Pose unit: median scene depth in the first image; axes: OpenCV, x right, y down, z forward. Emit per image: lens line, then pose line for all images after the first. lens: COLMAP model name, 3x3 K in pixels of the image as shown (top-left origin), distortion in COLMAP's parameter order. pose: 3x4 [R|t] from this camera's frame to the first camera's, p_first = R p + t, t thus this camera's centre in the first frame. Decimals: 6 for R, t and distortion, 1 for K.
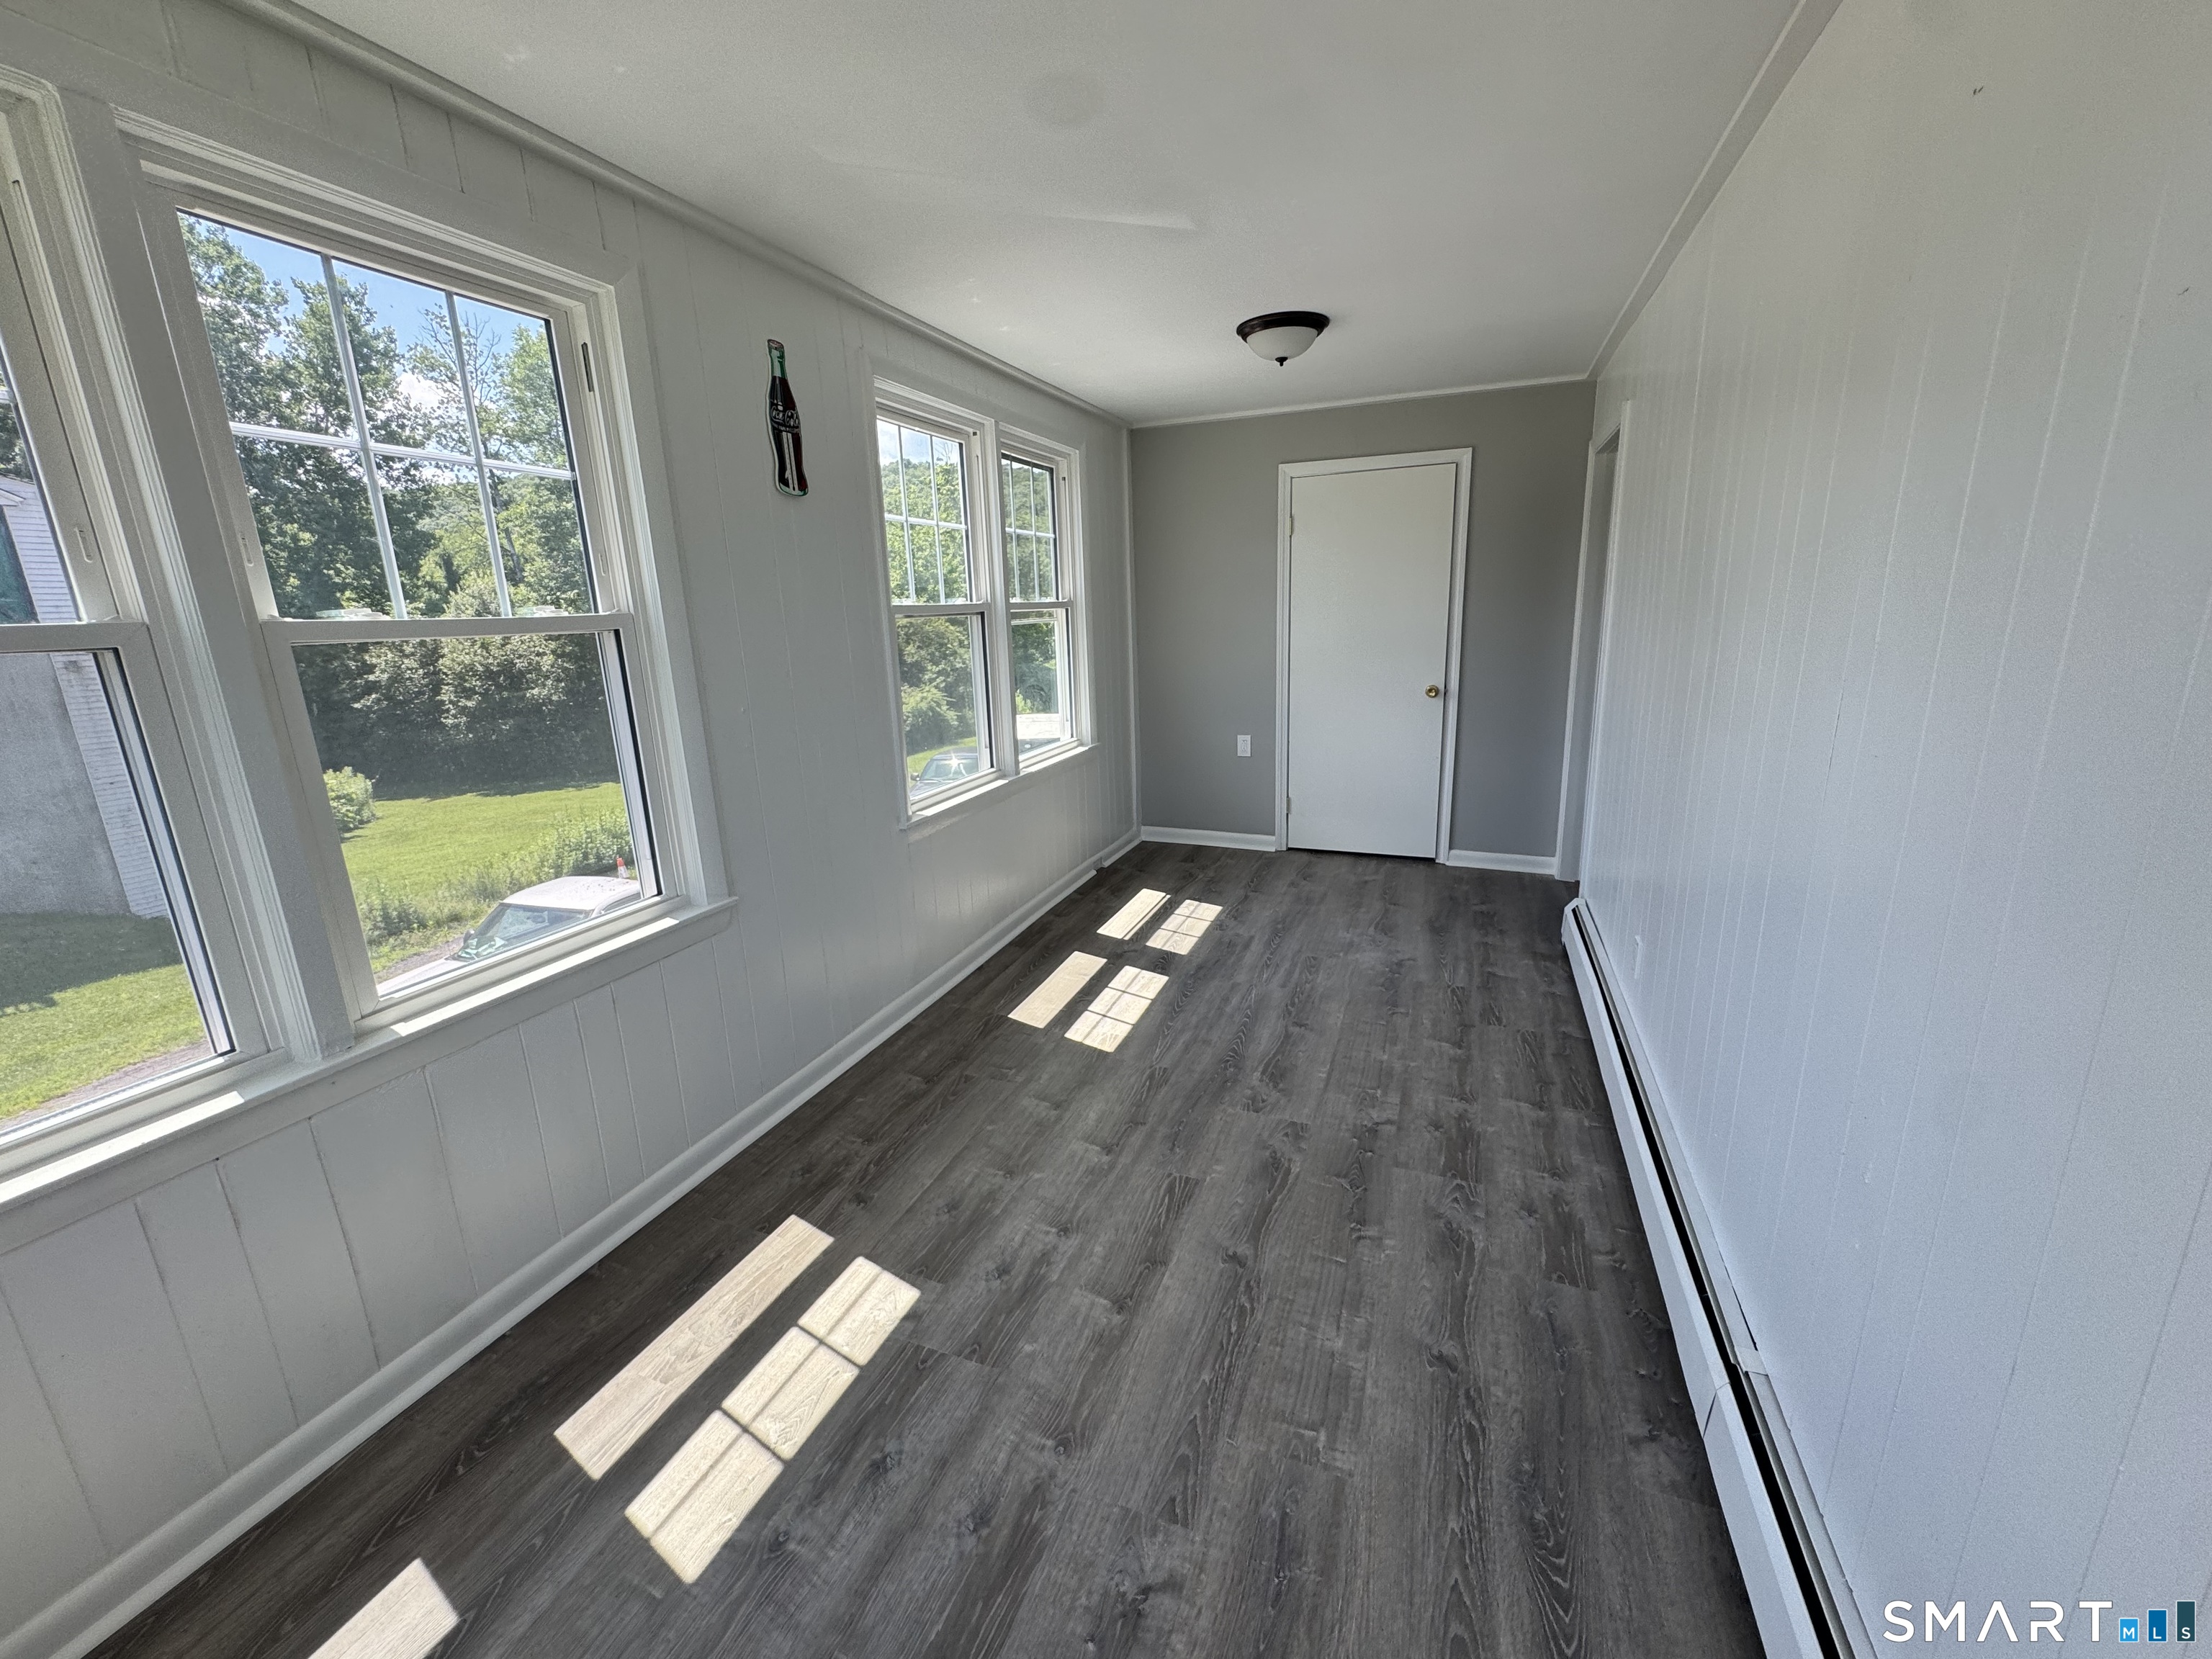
lens RADIAL K [[897.9, 0, 1106.0], [0, 897.9, 829.5], [0, 0, 1]] dist [0.011351, 0.000031]
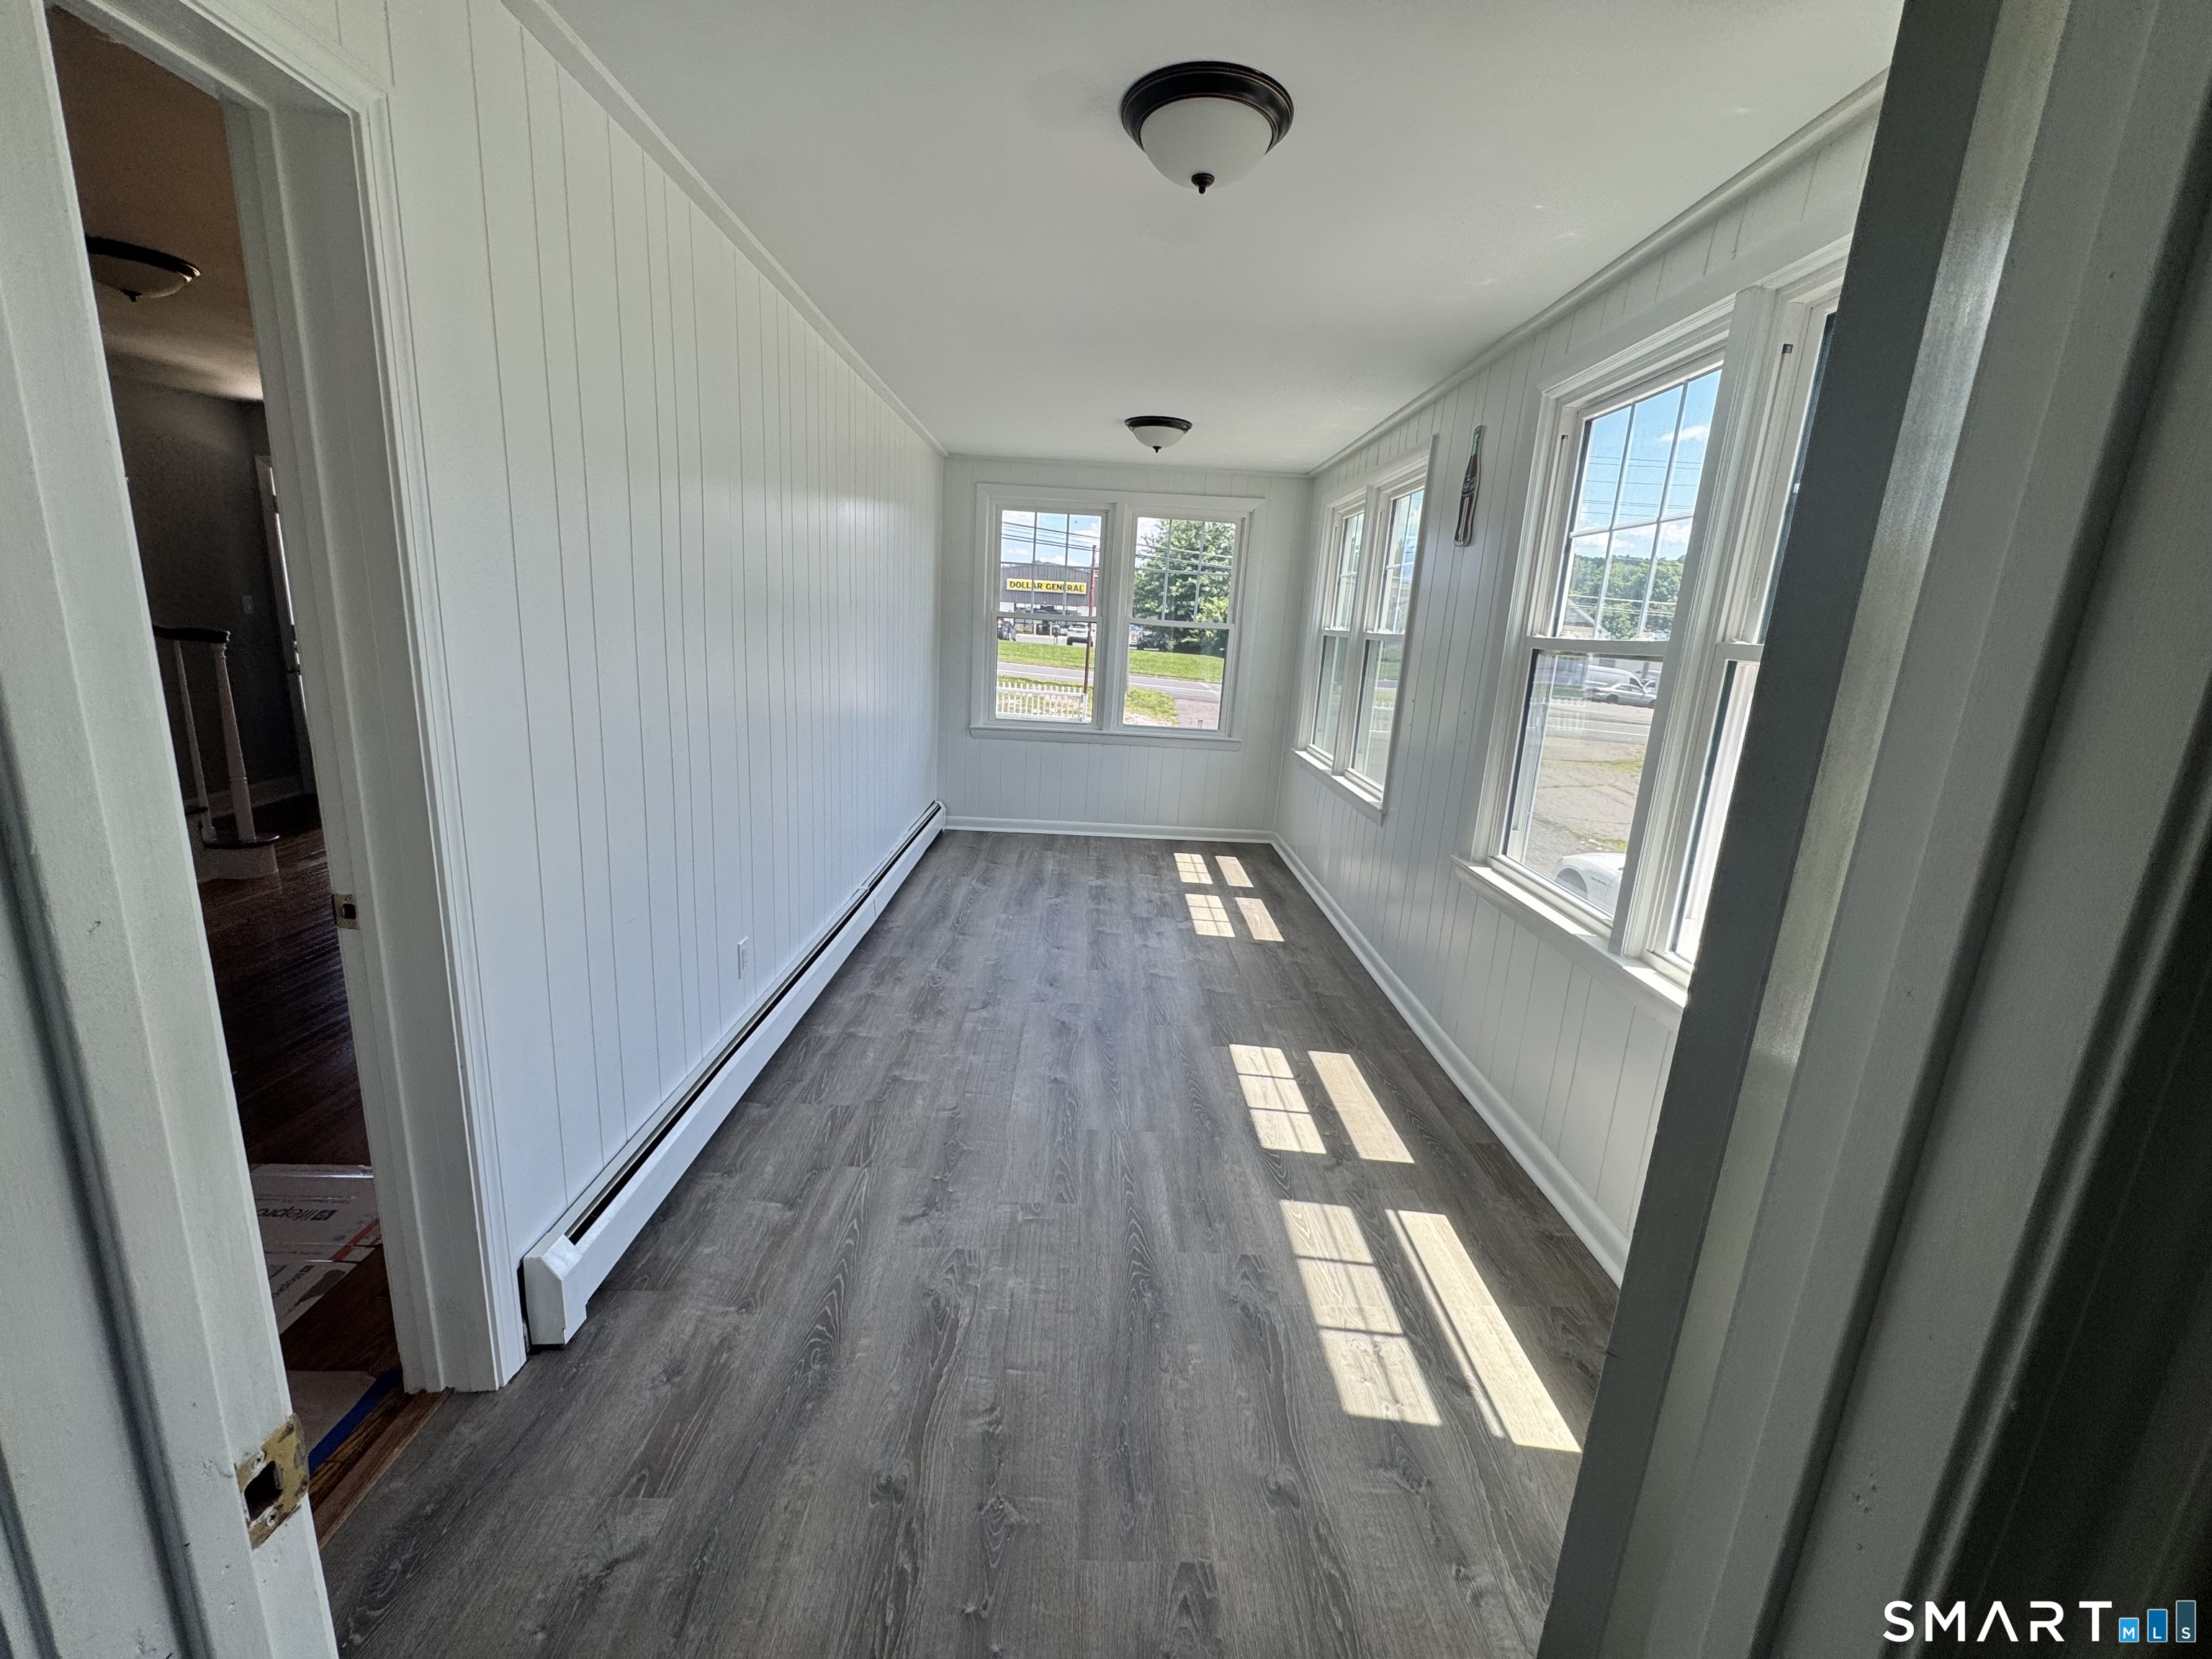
lens RADIAL K [[890.9, 0, 1105.1], [0, 890.9, 843.9], [0, 0, 1]] dist [0.011827, 0.000047]
pose [[-0.930006, 0.070599, -0.360701, 0.564913], [-0.113611, 0.878100, 0.464794, -0.498851], [0.349546, 0.473241, -0.808617, 1.921750]]
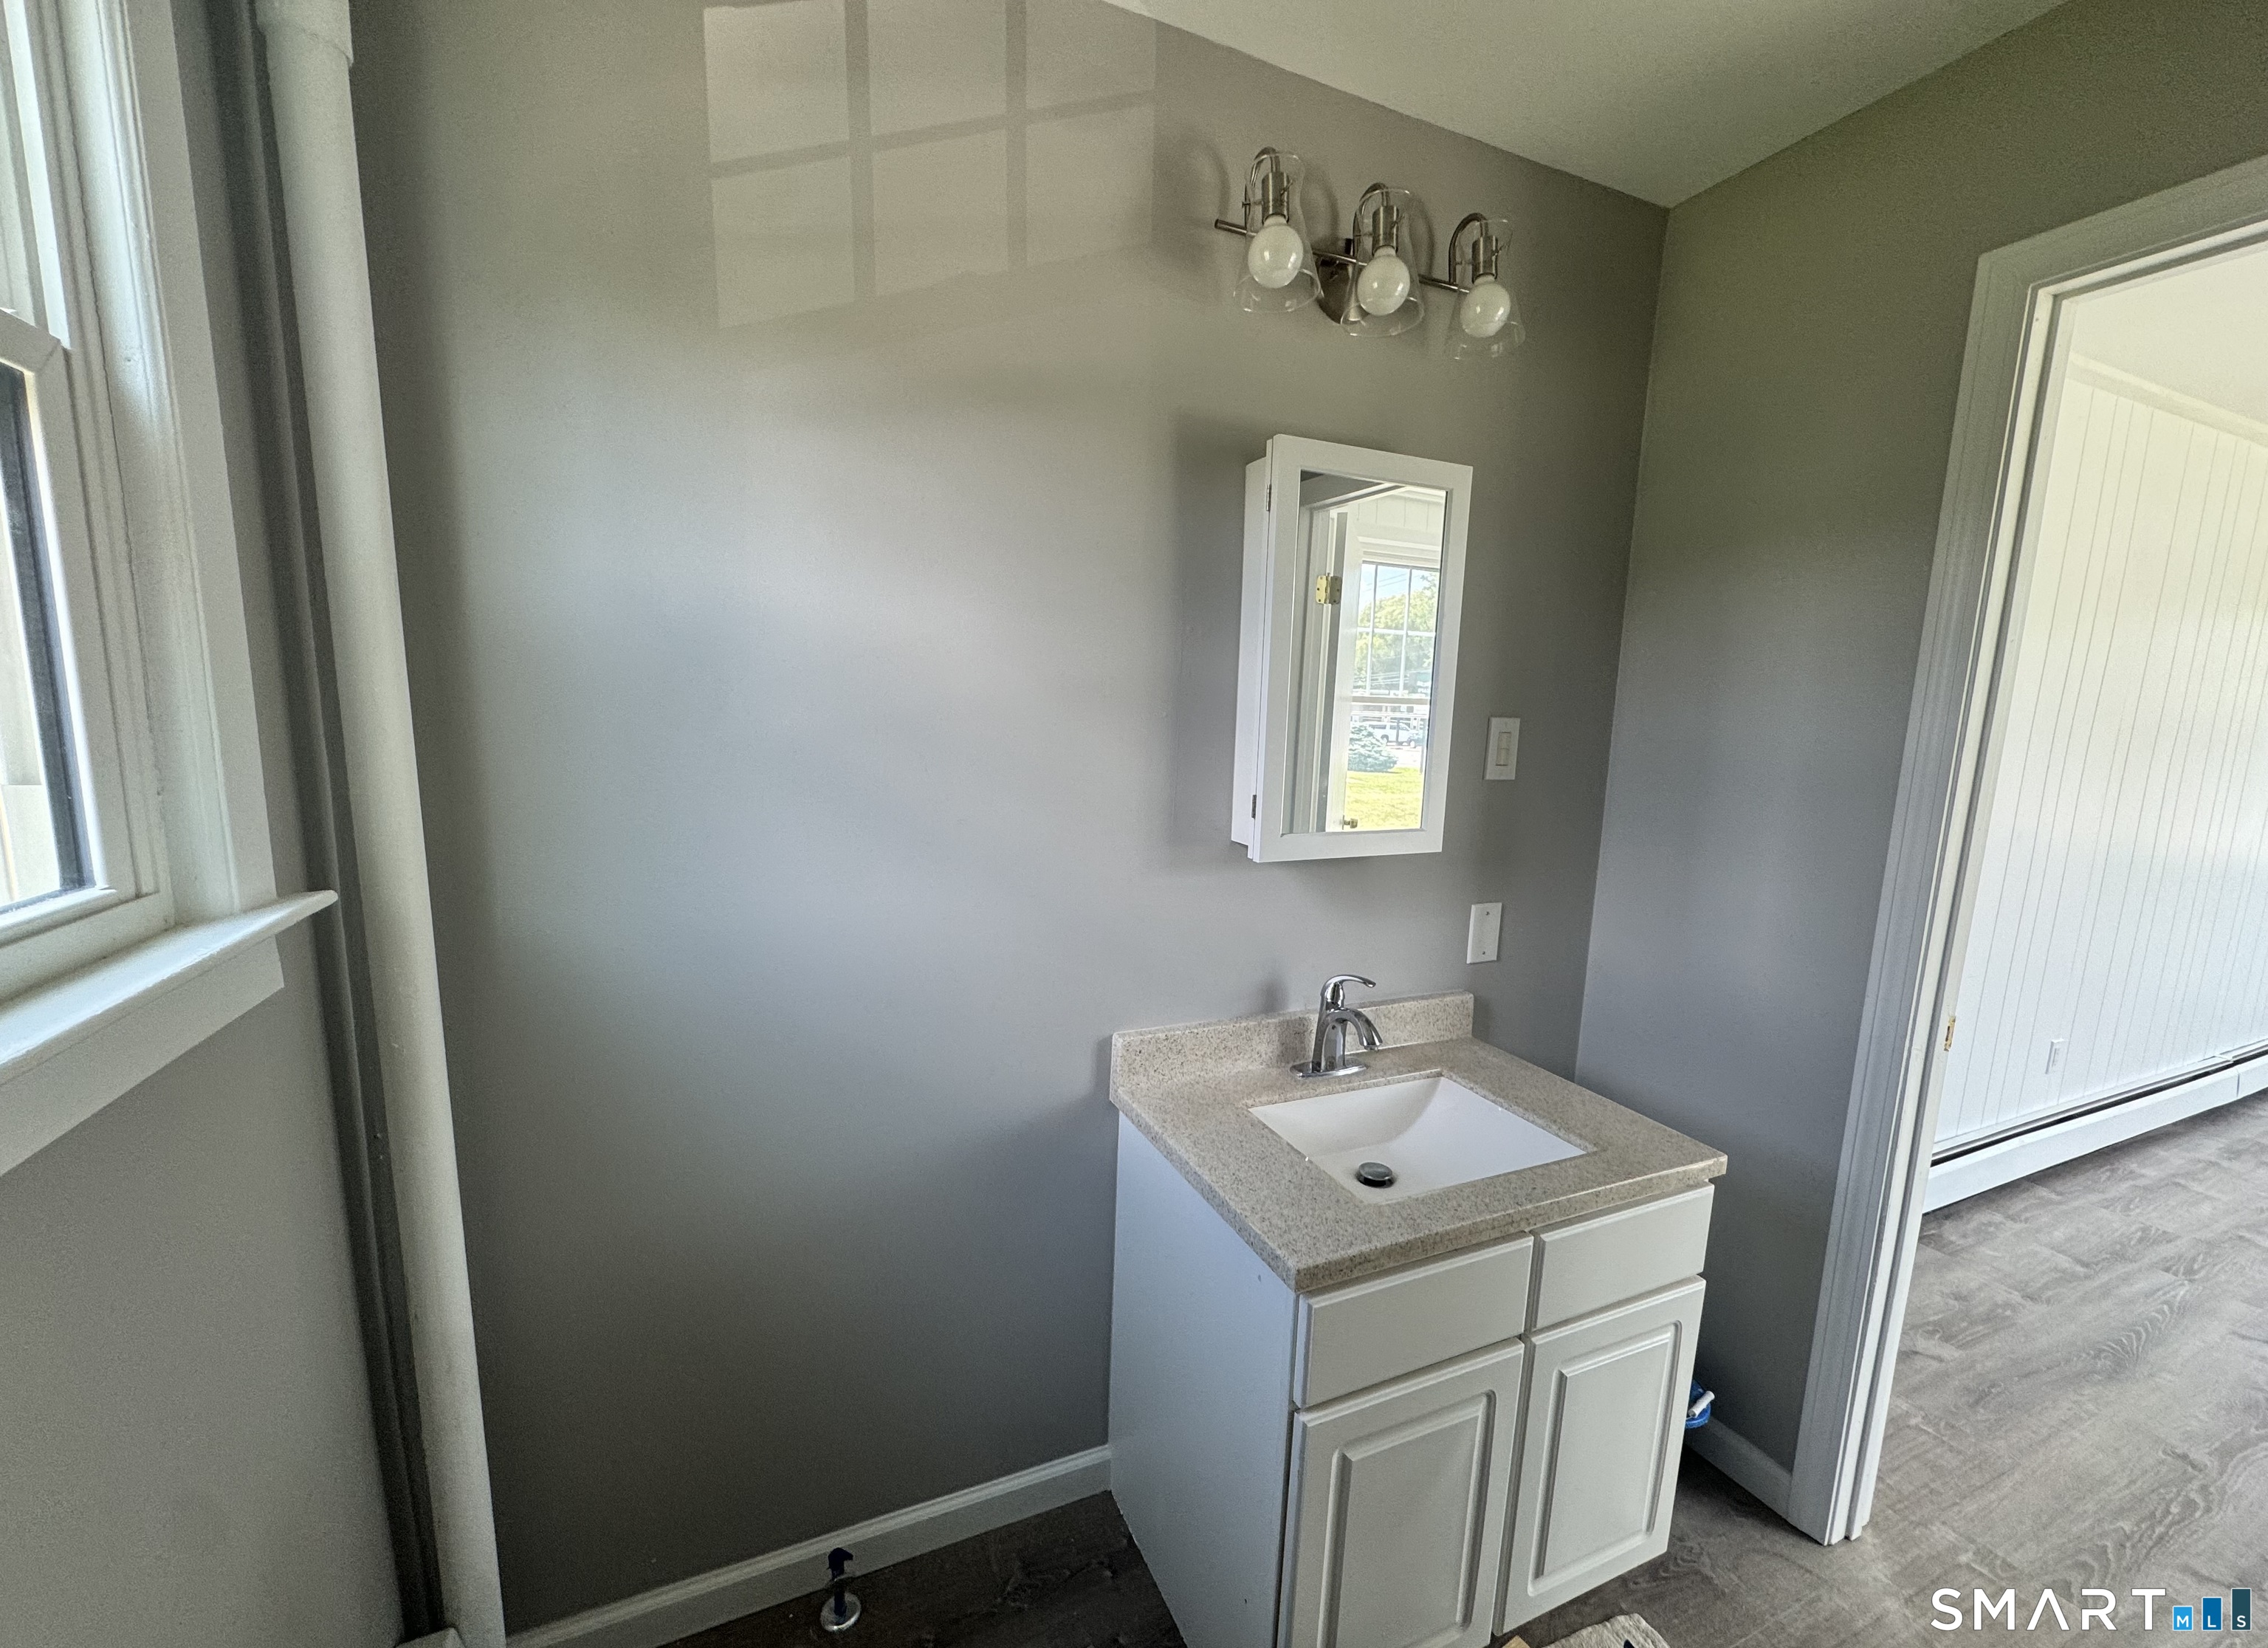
lens RADIAL K [[907.1, 0, 1134.0], [0, 907.1, 824.0], [0, 0, 1]] dist [-0.000824, -0.000002]
pose [[-0.710834, -0.082078, 0.698554, 0.640856], [0.165577, 0.945729, 0.279608, -0.636325], [-0.683593, 0.314420, -0.658666, 2.443776]]
